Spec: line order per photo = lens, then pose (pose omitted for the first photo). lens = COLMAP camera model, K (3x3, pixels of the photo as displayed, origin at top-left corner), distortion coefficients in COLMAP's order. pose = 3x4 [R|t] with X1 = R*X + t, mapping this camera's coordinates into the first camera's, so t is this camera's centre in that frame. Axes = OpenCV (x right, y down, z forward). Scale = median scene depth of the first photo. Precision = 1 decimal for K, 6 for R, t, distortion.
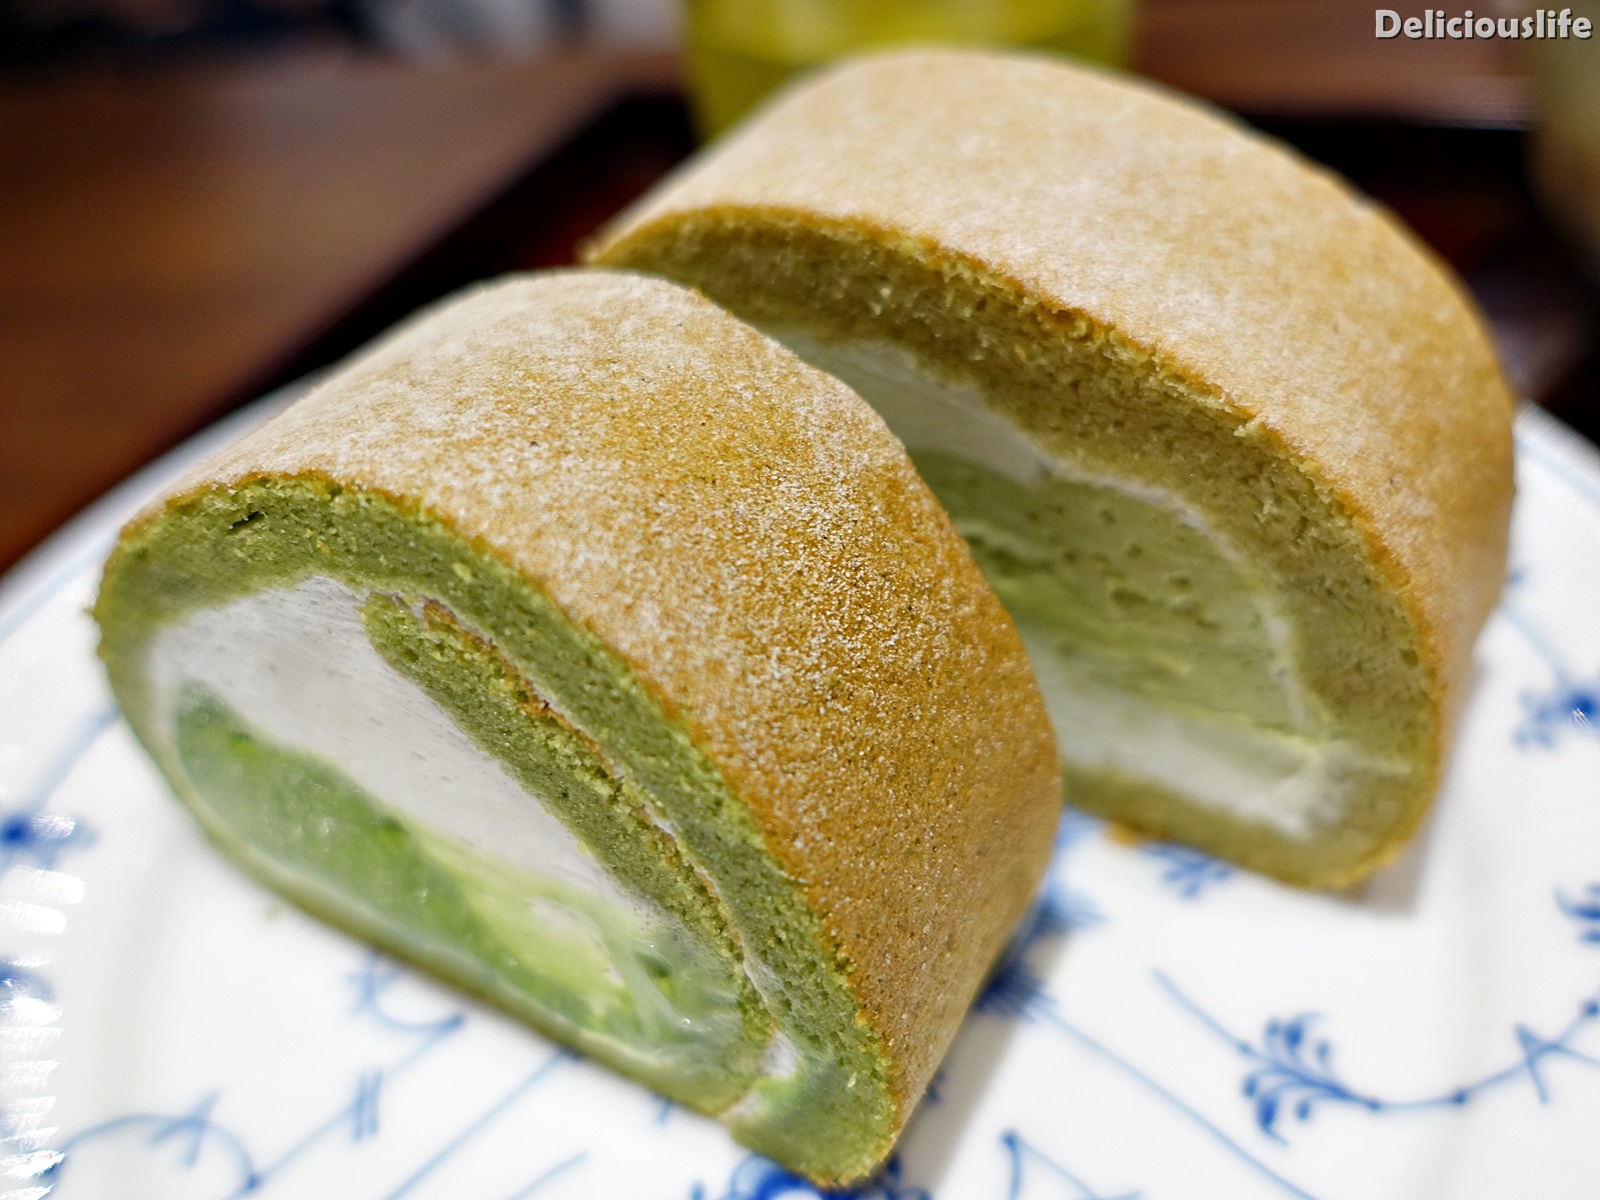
lens RADIAL K [[1084.7, 0, 800.2], [0, 1084.7, 528.5], [0, 0, 1]] dist [0.004597, 0.005409]
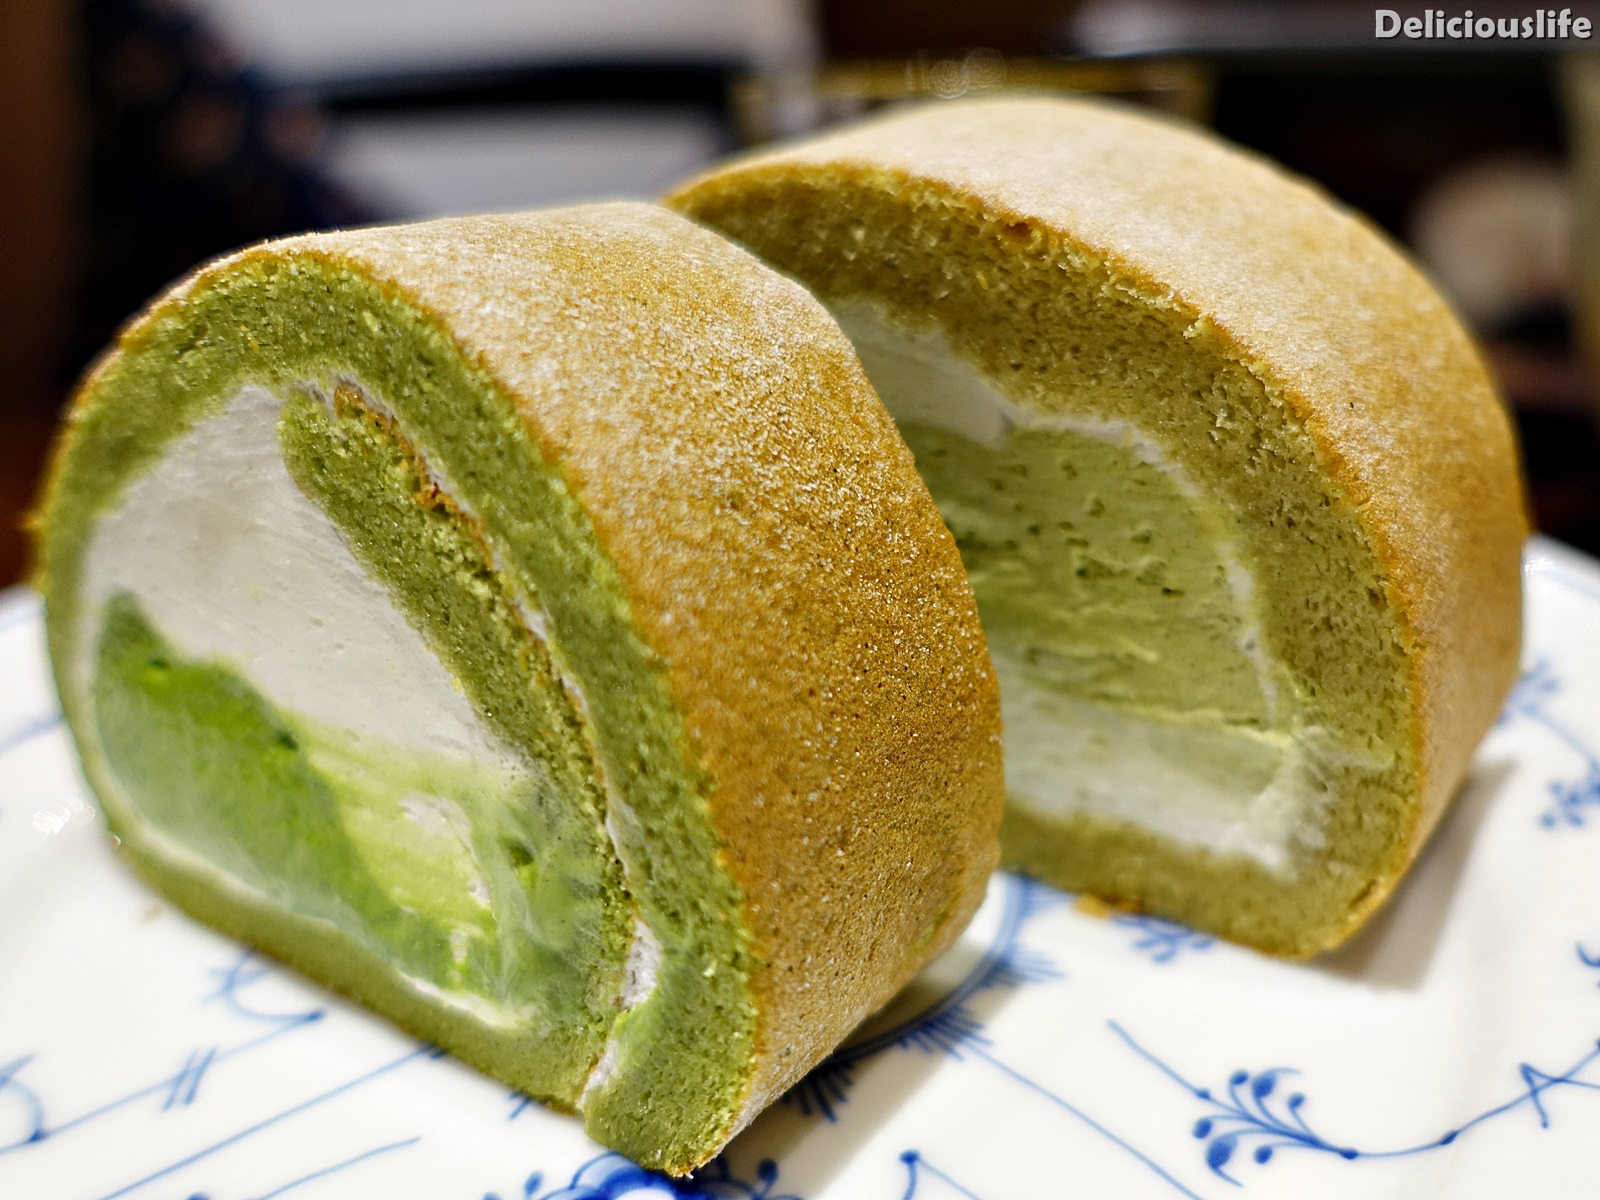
lens RADIAL K [[1139.0, 0, 825.6], [0, 1139.0, 600.8], [0, 0, 1]] dist [0.008039, -0.005119]
pose [[0.993952, 0.094224, -0.056398, 0.156407], [-0.104965, 0.966114, -0.235811, 0.412120], [0.032268, 0.240304, 0.970161, 0.049364]]
